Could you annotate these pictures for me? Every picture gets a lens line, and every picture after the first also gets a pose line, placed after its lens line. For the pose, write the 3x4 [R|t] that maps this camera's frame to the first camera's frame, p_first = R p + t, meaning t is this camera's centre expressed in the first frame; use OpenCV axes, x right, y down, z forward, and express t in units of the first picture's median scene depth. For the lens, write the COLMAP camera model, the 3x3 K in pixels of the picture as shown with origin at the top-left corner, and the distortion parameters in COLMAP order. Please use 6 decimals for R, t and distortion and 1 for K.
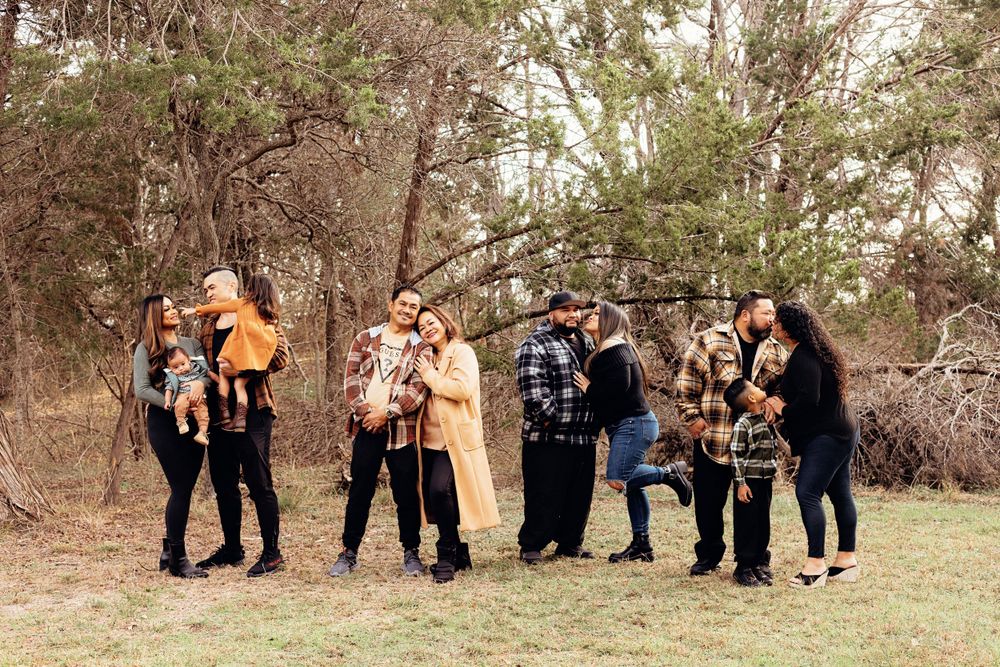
lens RADIAL K [[1449.0, 0, 498.8], [0, 1449.0, 312.8], [0, 0, 1]] dist [-0.008501, -0.040818]
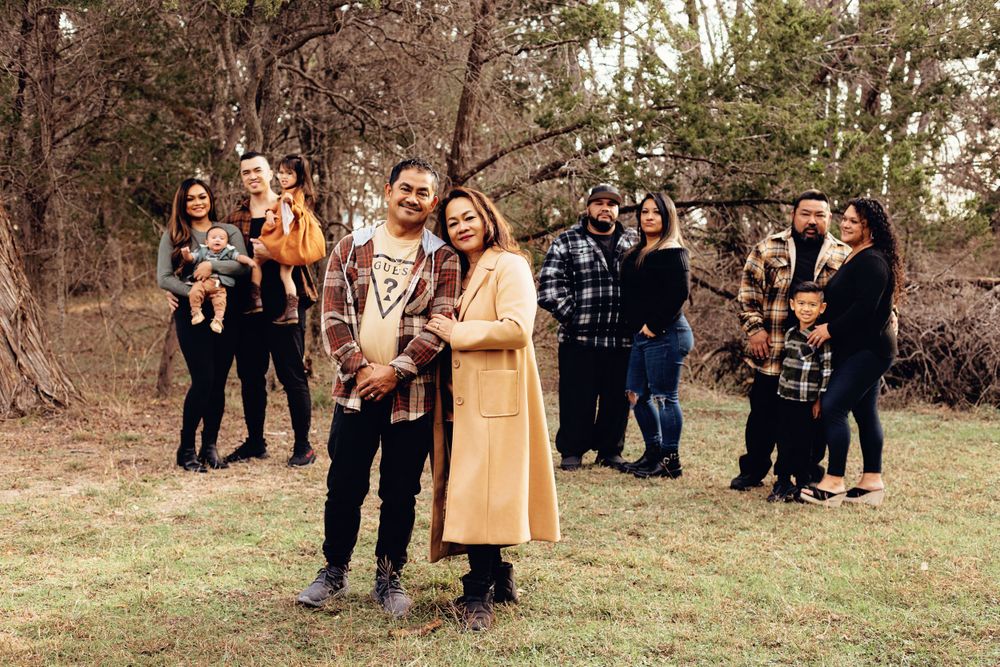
lens RADIAL K [[1449.0, 0, 498.8], [0, 1449.0, 312.8], [0, 0, 1]] dist [-0.008501, -0.040818]
pose [[0.996168, 0.029619, -0.082296, 0.052214], [-0.024379, 0.997654, 0.063965, 0.006585], [0.083997, -0.061713, 0.994553, 0.034415]]
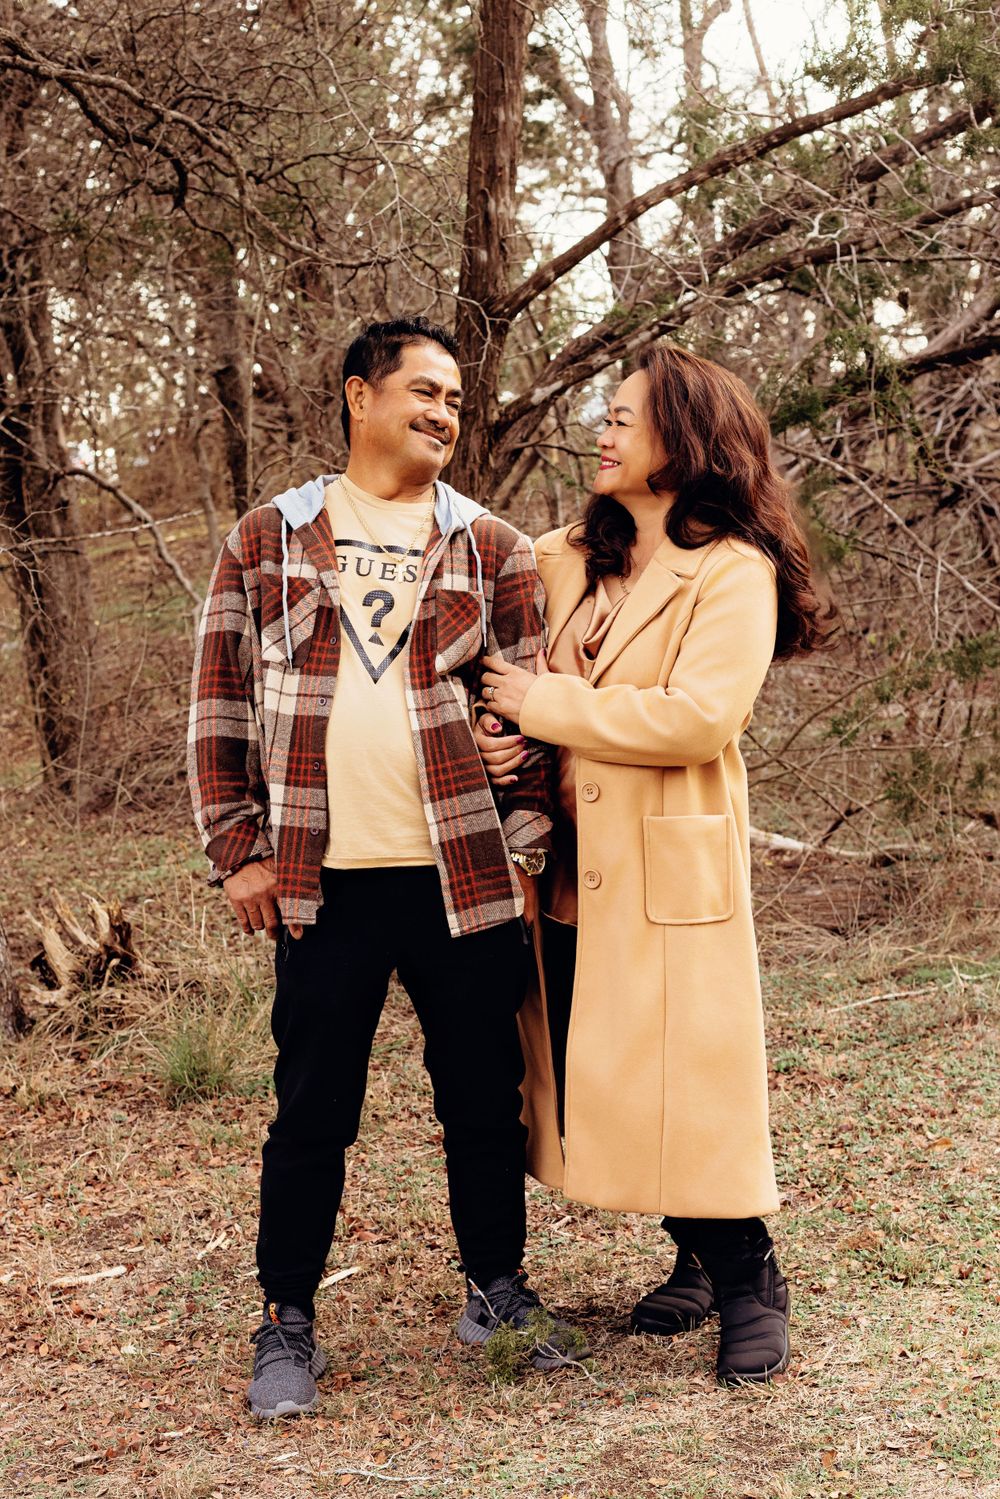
lens RADIAL K [[2647.5, 0, 492.4], [0, 2647.5, 791.3], [0, 0, 1]] dist [-0.007638, -0.092845]
pose [[0.996278, -0.083106, -0.022863, -0.067263], [0.085566, 0.985554, 0.146154, -0.001335], [0.010386, -0.147566, 0.988998, 0.461322]]
